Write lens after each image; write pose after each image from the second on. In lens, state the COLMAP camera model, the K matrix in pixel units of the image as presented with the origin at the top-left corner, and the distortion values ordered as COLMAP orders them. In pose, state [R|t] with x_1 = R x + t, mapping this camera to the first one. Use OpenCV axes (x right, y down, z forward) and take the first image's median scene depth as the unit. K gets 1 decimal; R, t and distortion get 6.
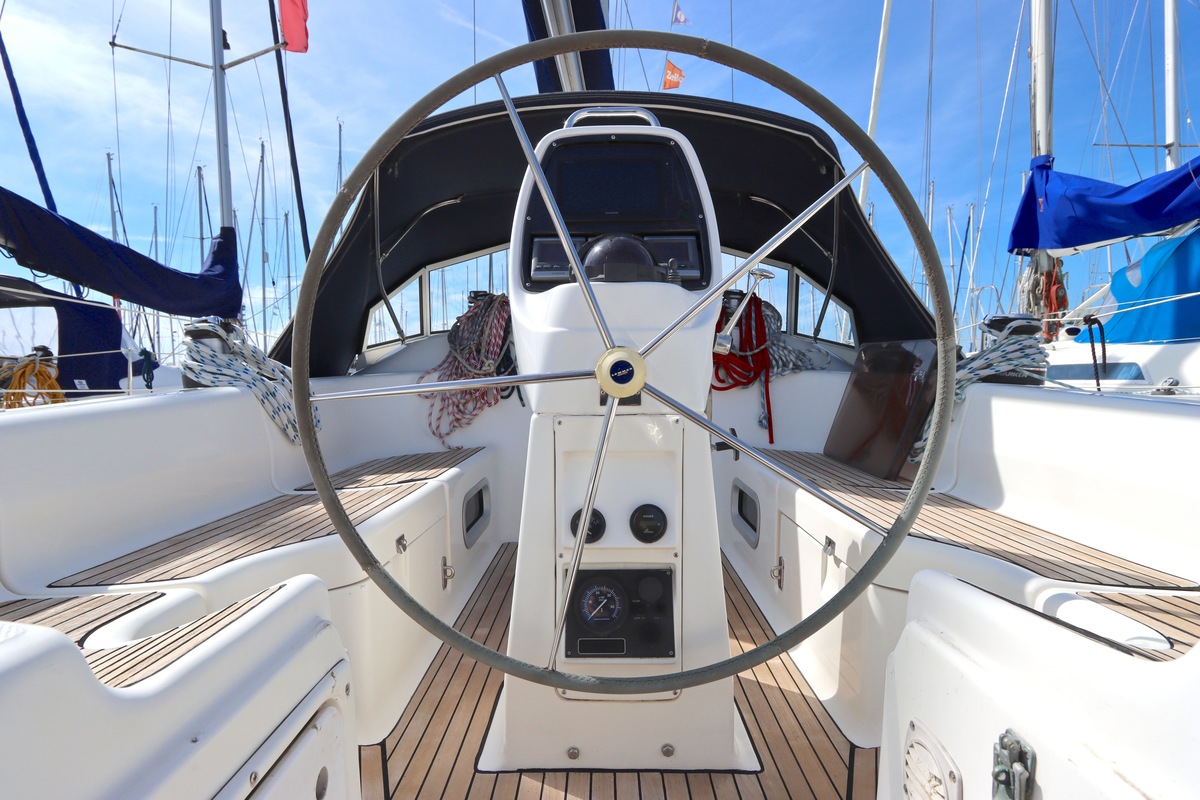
lens RADIAL K [[597.2, 0, 601.2], [0, 597.2, 398.0], [0, 0, 1]] dist [-0.018218, -0.000355]
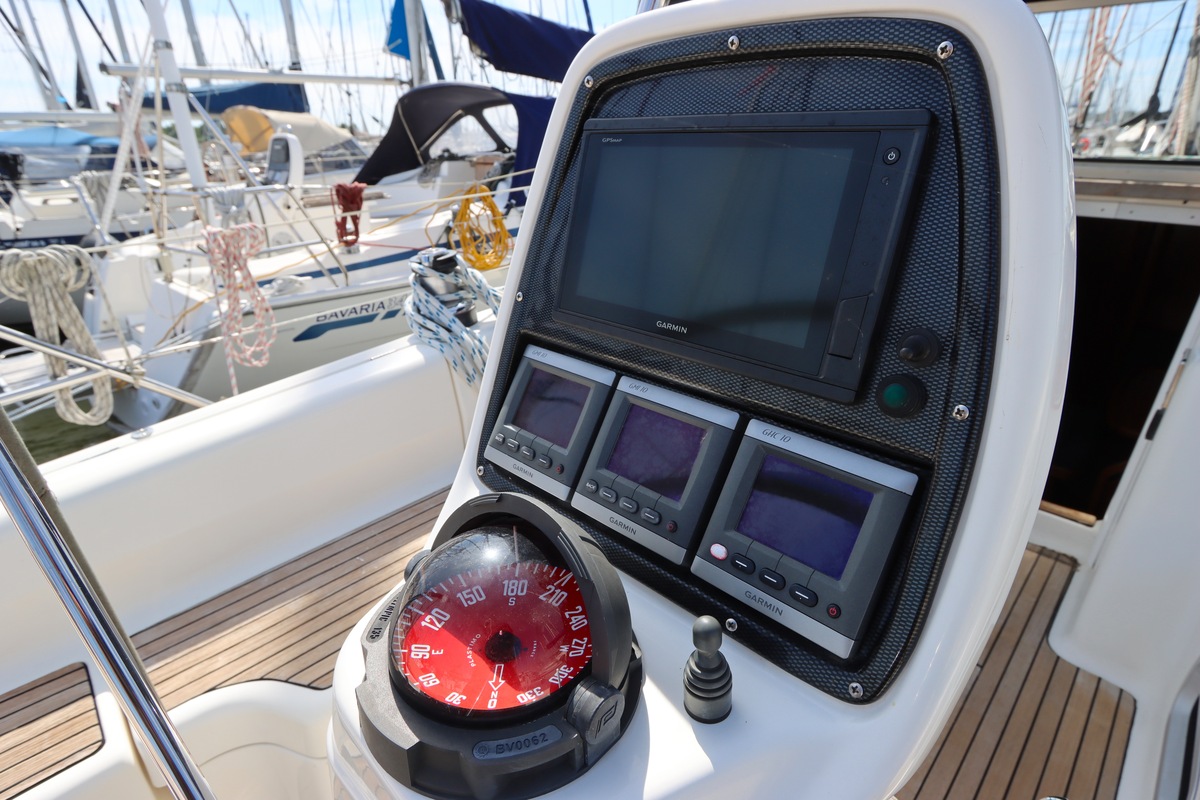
lens RADIAL K [[597.2, 0, 604.2], [0, 597.2, 401.4], [0, 0, 1]] dist [-0.018218, -0.000355]
pose [[0.724712, 0.279679, -0.629740, 0.100786], [-0.006012, 0.916454, 0.400095, -0.191484], [0.689025, -0.286167, 0.665847, 0.347983]]
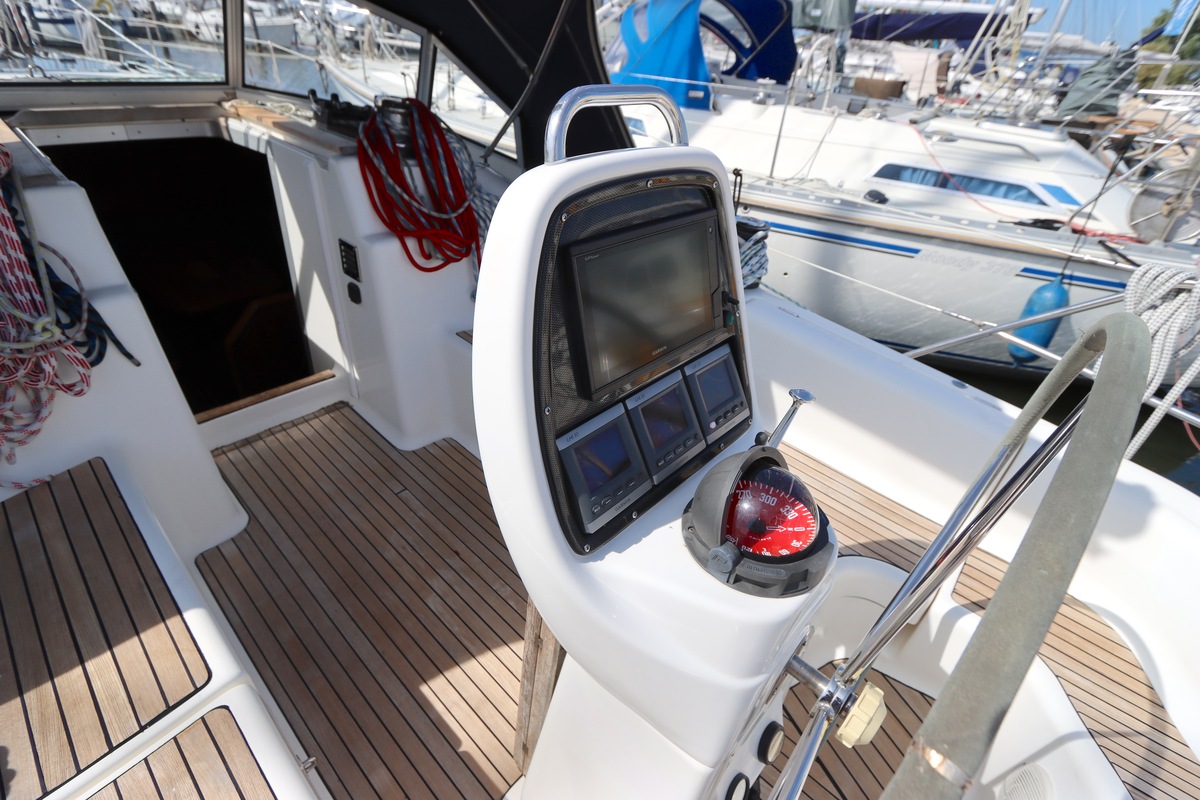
lens RADIAL K [[578.6, 0, 577.1], [0, 578.6, 387.4], [0, 0, 1]] dist [-0.009154, -0.002029]
pose [[0.678578, -0.332448, 0.654989, -0.200876], [-0.064023, 0.861550, 0.503620, -0.255164], [-0.731733, -0.383680, 0.563344, 0.349072]]
